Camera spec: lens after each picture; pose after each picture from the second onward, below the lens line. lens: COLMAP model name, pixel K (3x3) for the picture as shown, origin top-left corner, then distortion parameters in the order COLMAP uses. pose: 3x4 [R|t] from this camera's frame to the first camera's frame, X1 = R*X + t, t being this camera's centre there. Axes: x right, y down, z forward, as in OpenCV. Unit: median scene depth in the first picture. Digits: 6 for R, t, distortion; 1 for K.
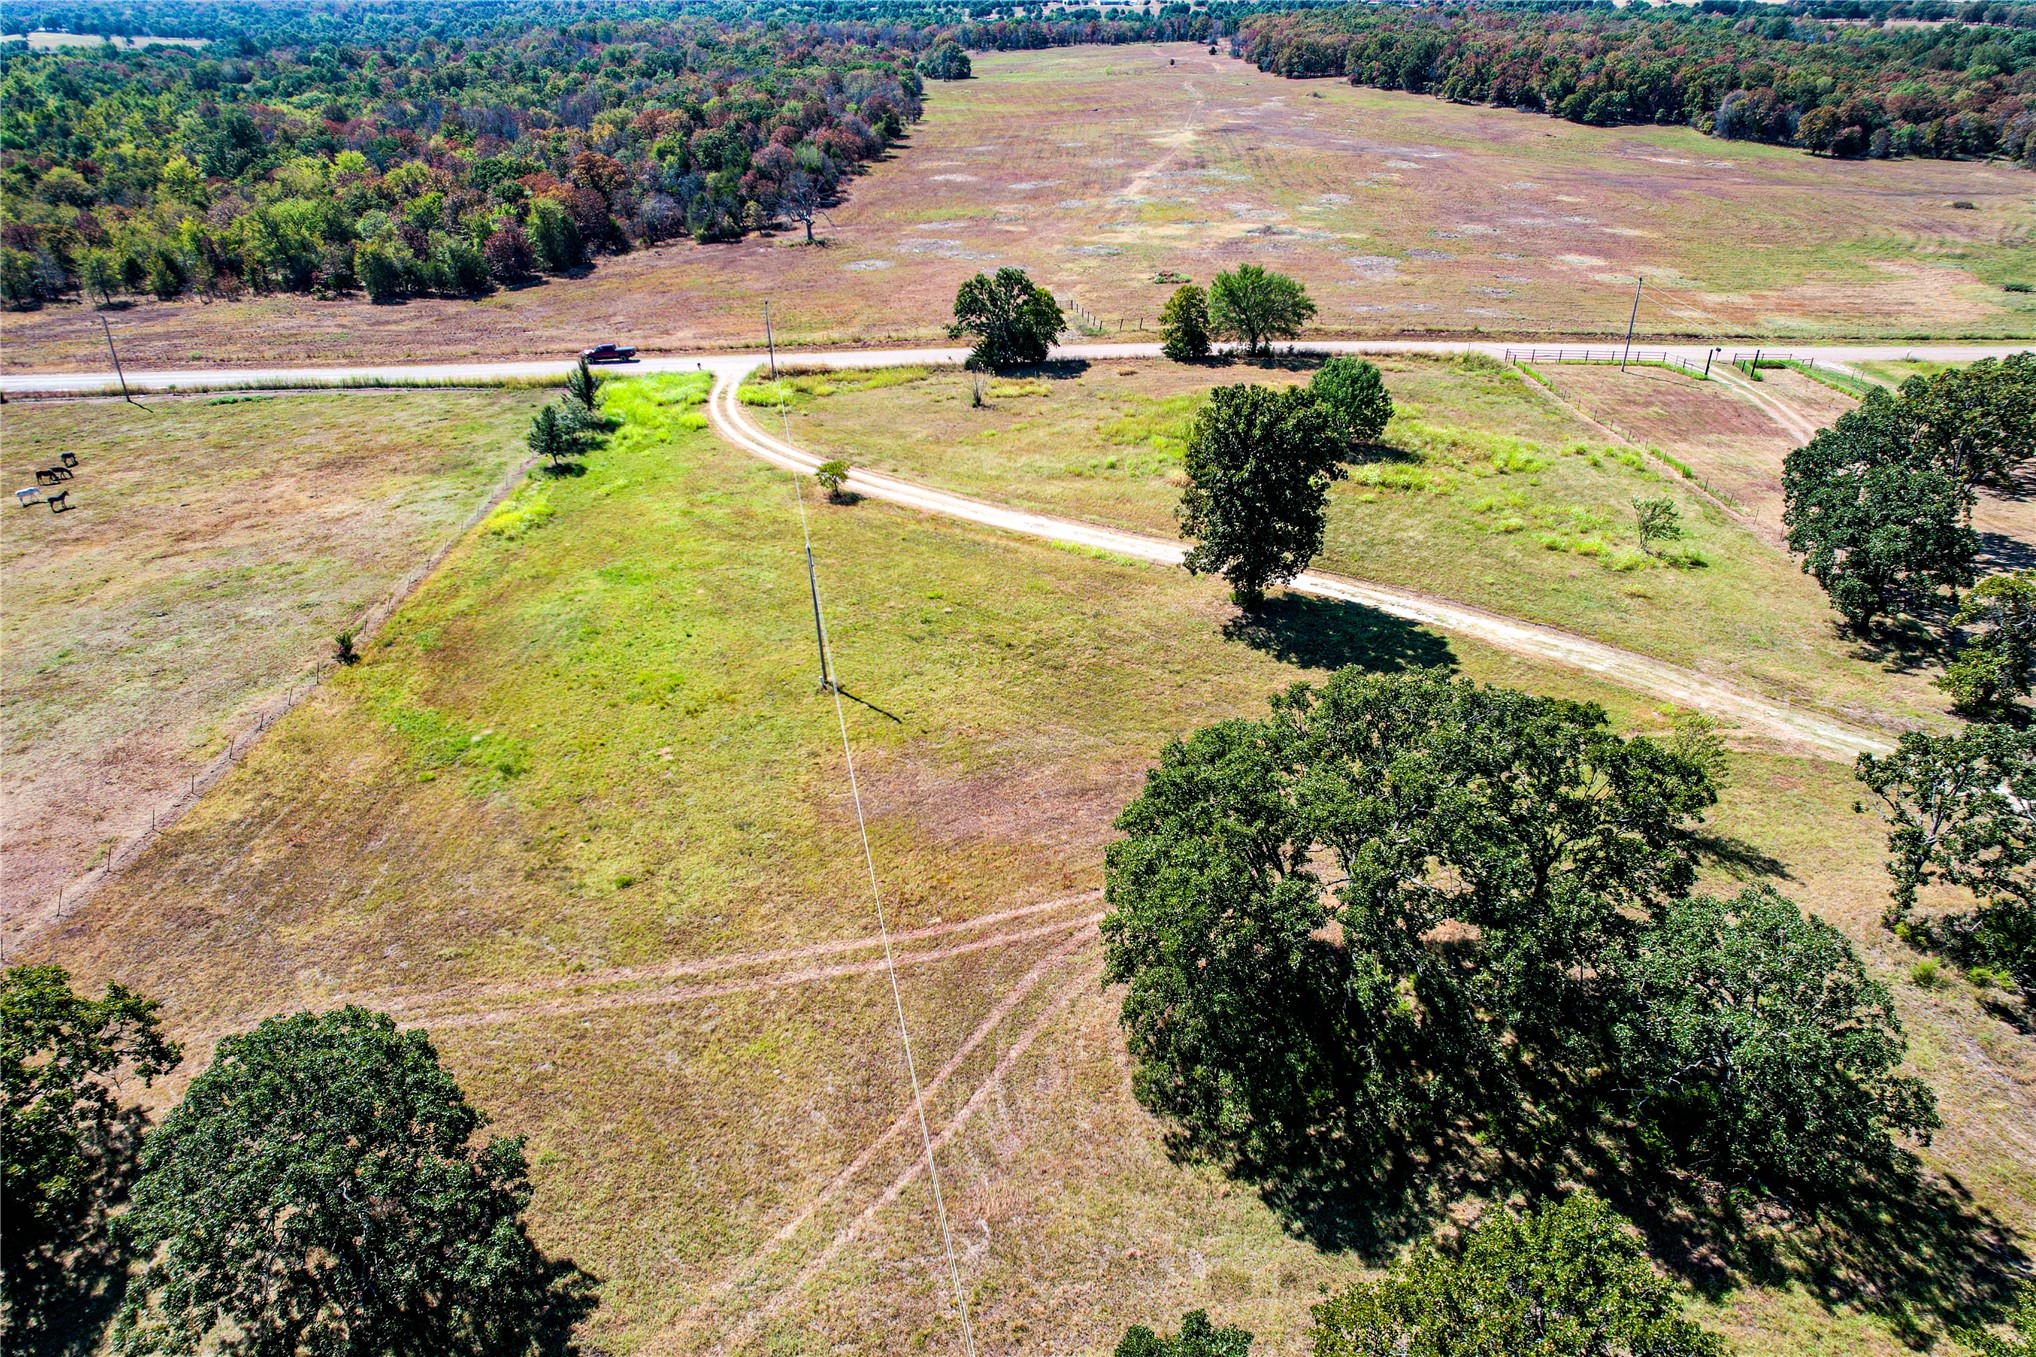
lens RADIAL K [[1294.0, 0, 1018.0], [0, 1294.0, 678.5], [0, 0, 1]] dist [-0.085345, 0.079047]
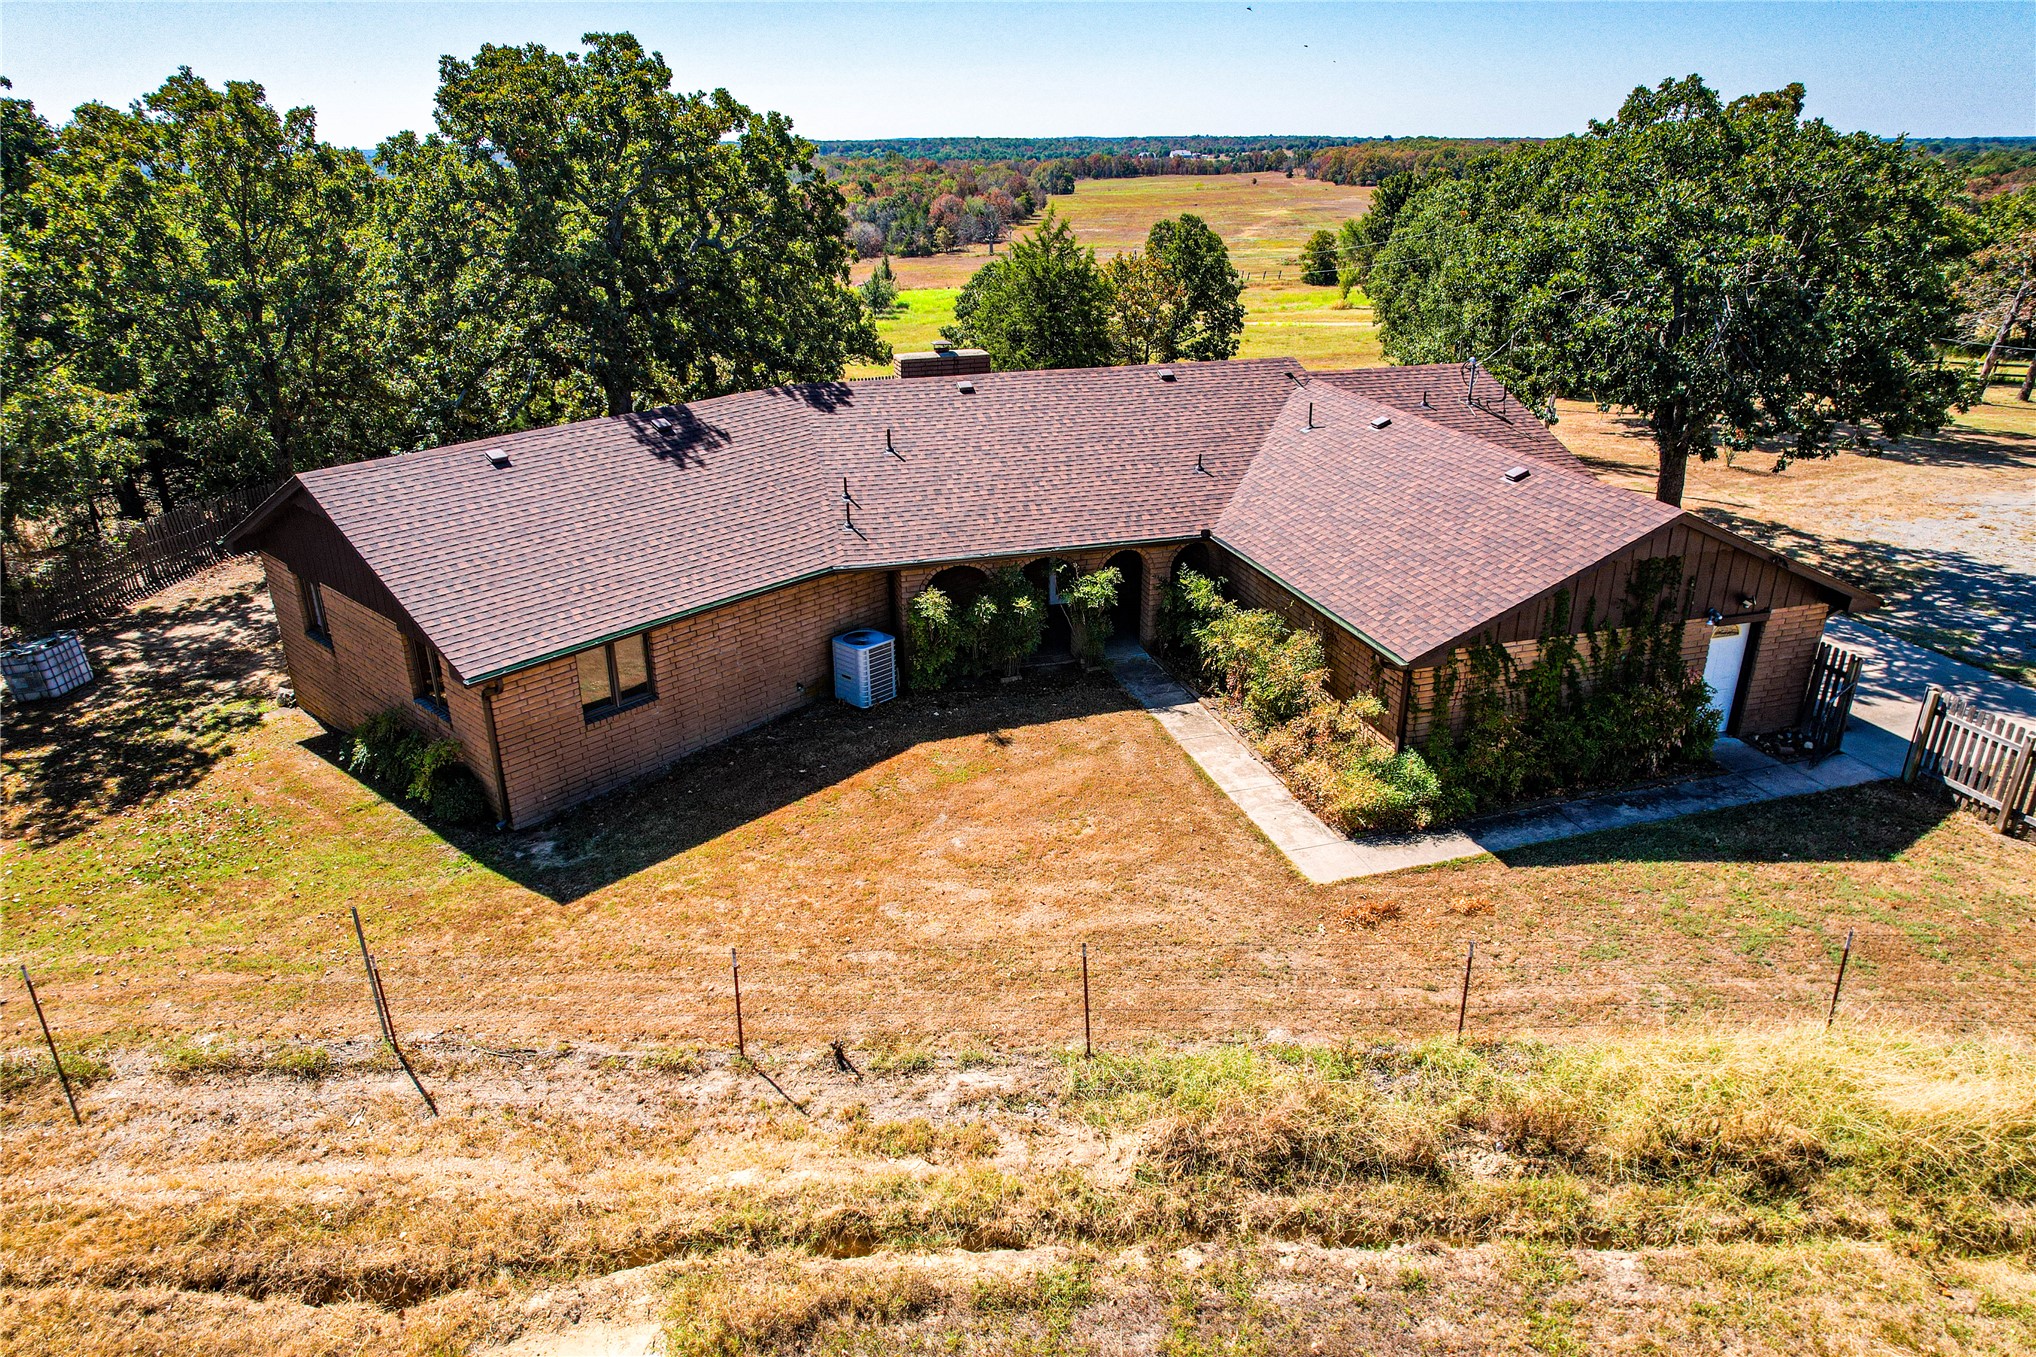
lens RADIAL K [[1283.4, 0, 1019.8], [0, 1283.4, 704.3], [0, 0, 1]] dist [-0.073039, 0.065498]
pose [[0.999019, 0.019072, -0.039978, -0.082121], [-0.022798, 0.995223, -0.094932, 0.217294], [0.037976, 0.095750, 0.994681, -0.189126]]
